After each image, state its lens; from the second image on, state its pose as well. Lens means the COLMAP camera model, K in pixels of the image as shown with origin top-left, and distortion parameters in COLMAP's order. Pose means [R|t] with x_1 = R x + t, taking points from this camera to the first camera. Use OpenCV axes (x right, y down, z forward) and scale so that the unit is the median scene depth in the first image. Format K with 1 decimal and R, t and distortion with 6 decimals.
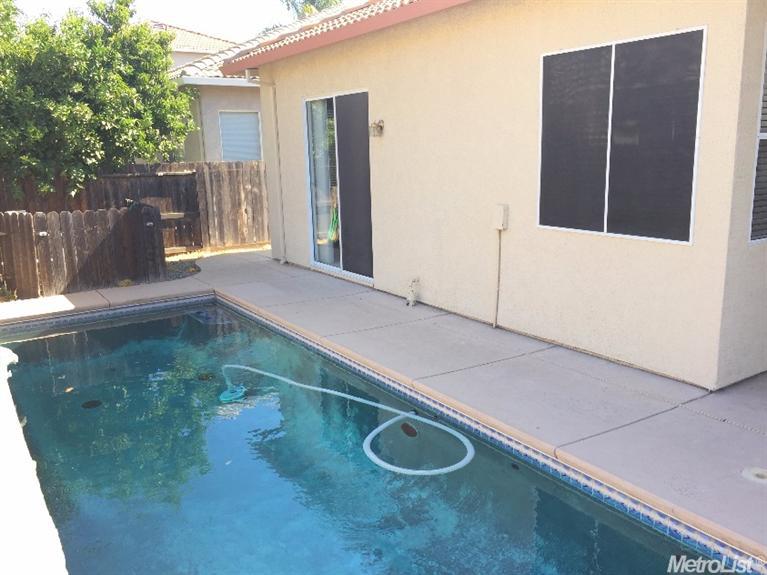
lens RADIAL K [[648.4, 0, 393.8], [0, 648.4, 285.6], [0, 0, 1]] dist [0.023111, 0.002516]
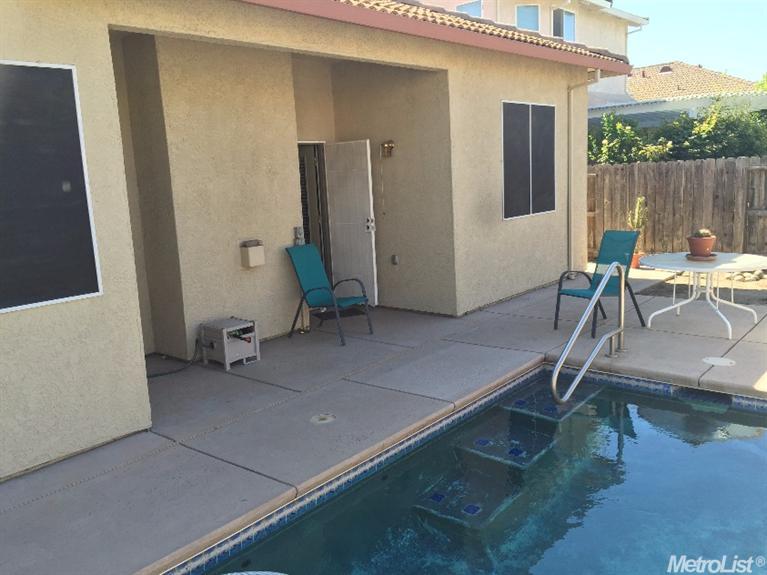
lens RADIAL K [[683.4, 0, 380.4], [0, 683.4, 283.2], [0, 0, 1]] dist [0.004319, -0.004632]
pose [[-0.278696, -0.119437, 0.952924, -0.691872], [0.256053, 0.947080, 0.193590, -0.193100], [-0.925617, 0.297951, -0.233365, 0.998191]]
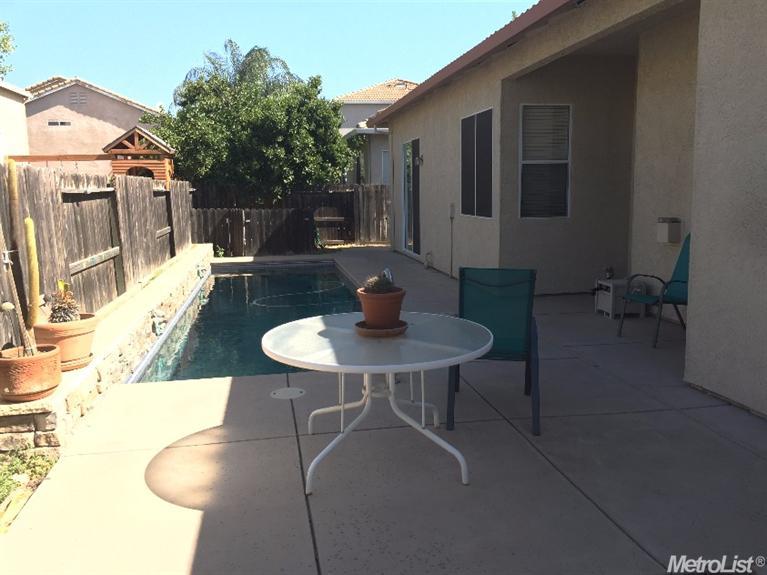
lens RADIAL K [[648.4, 0, 393.8], [0, 648.4, 285.6], [0, 0, 1]] dist [0.023111, 0.002516]
pose [[0.919805, 0.068537, -0.386344, 0.453245], [-0.089498, 0.995318, -0.036506, 0.108401], [0.382033, 0.068155, 0.921632, -0.402273]]
